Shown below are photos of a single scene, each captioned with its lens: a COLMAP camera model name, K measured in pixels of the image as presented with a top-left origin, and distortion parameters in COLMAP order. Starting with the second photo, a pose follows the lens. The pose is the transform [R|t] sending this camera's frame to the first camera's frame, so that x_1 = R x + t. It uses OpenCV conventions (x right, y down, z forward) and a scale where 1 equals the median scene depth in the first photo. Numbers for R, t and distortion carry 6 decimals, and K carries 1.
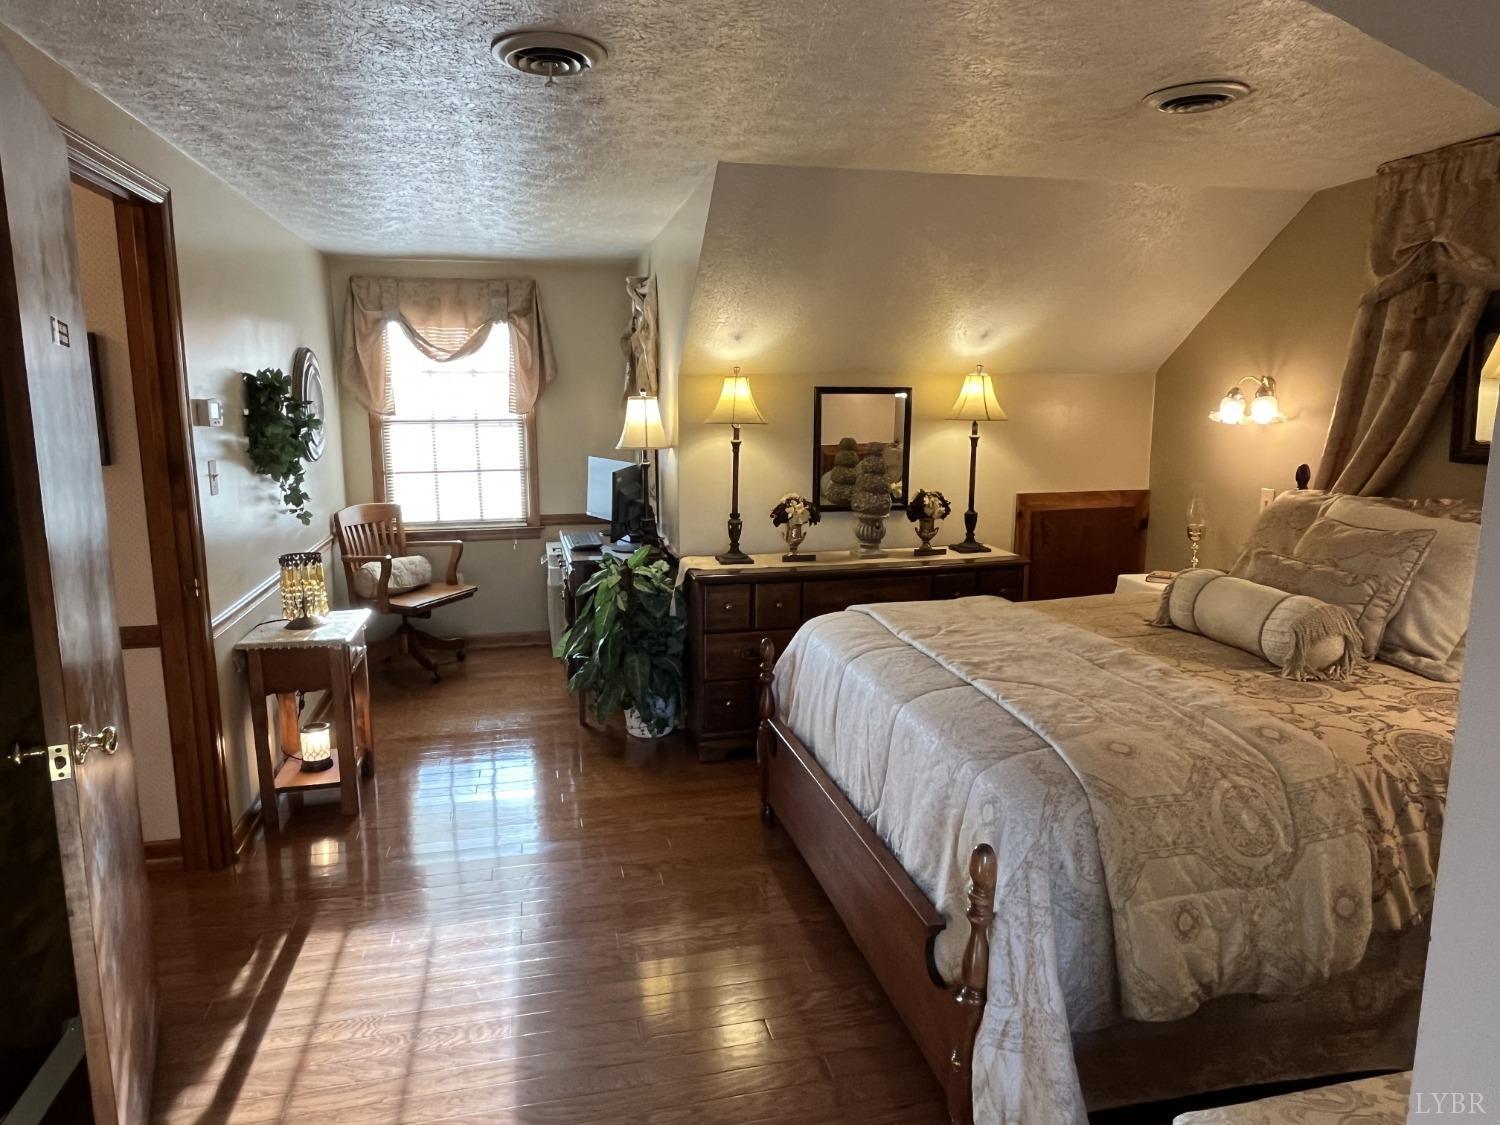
lens RADIAL K [[950.2, 0, 750.0], [0, 950.2, 562.5], [0, 0, 1]] dist [0.002351, 0.000989]
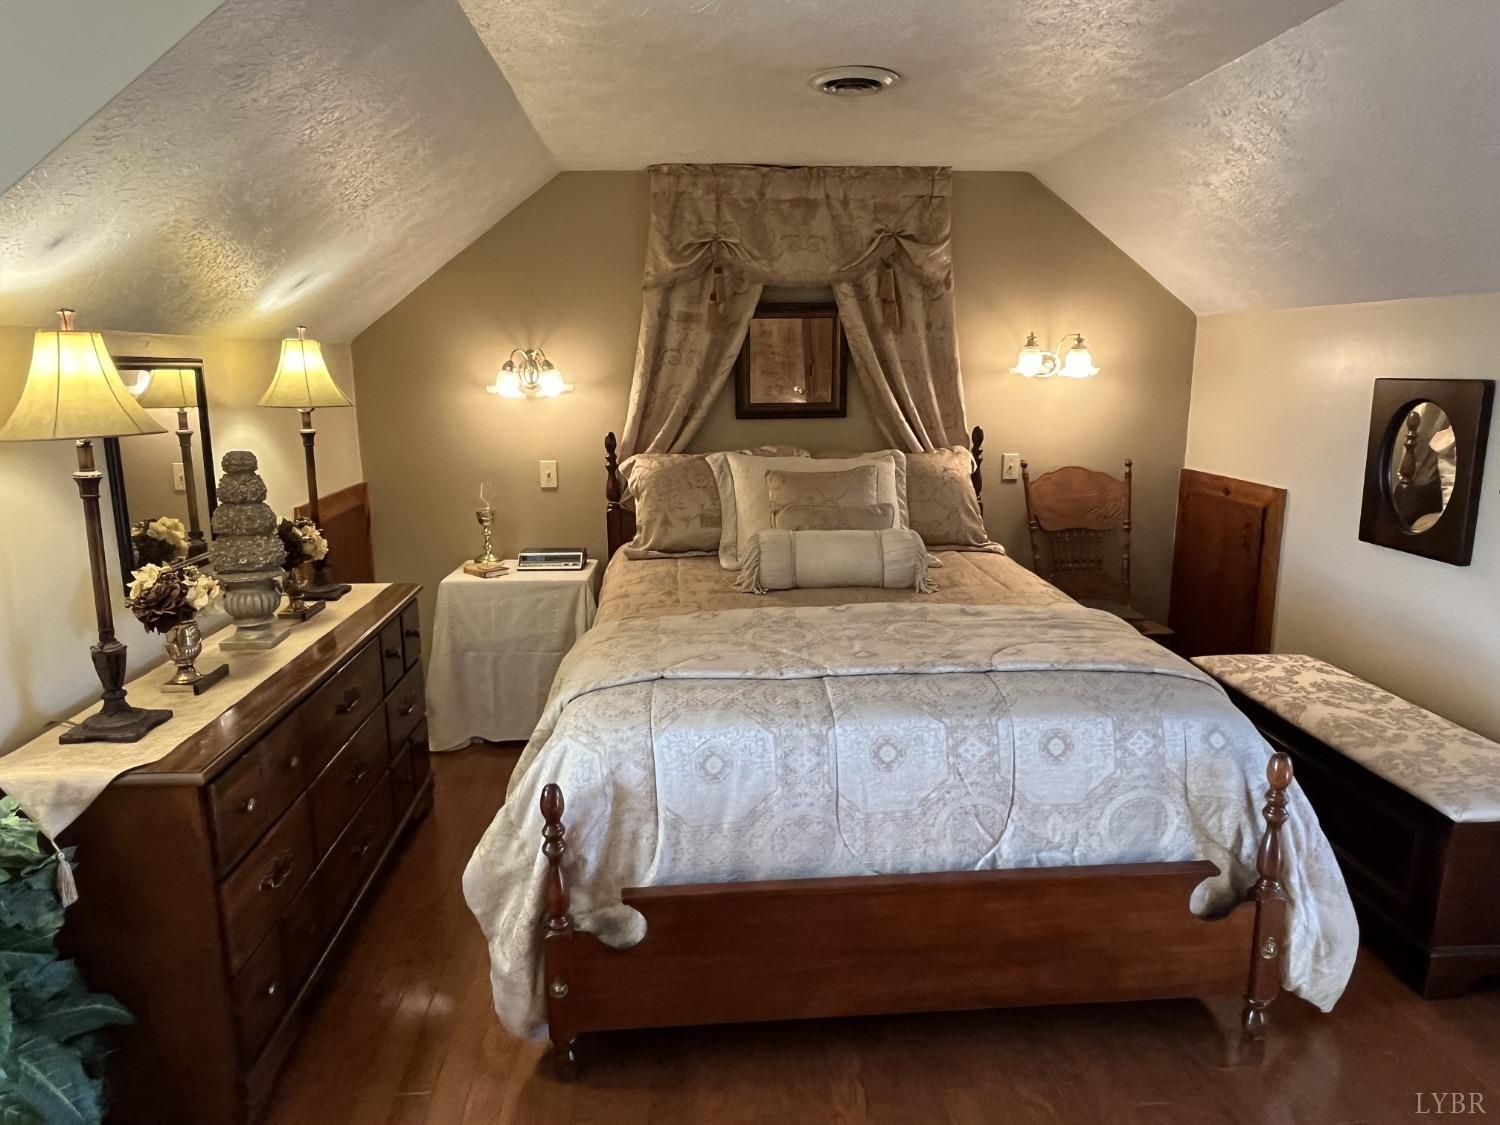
lens RADIAL K [[950.2, 0, 750.0], [0, 950.2, 562.5], [0, 0, 1]] dist [0.002351, 0.000989]
pose [[0.162704, -0.206584, 0.964806, -0.500194], [0.179553, 0.967708, 0.176926, -0.134725], [-0.970200, 0.144447, 0.194543, 0.724630]]
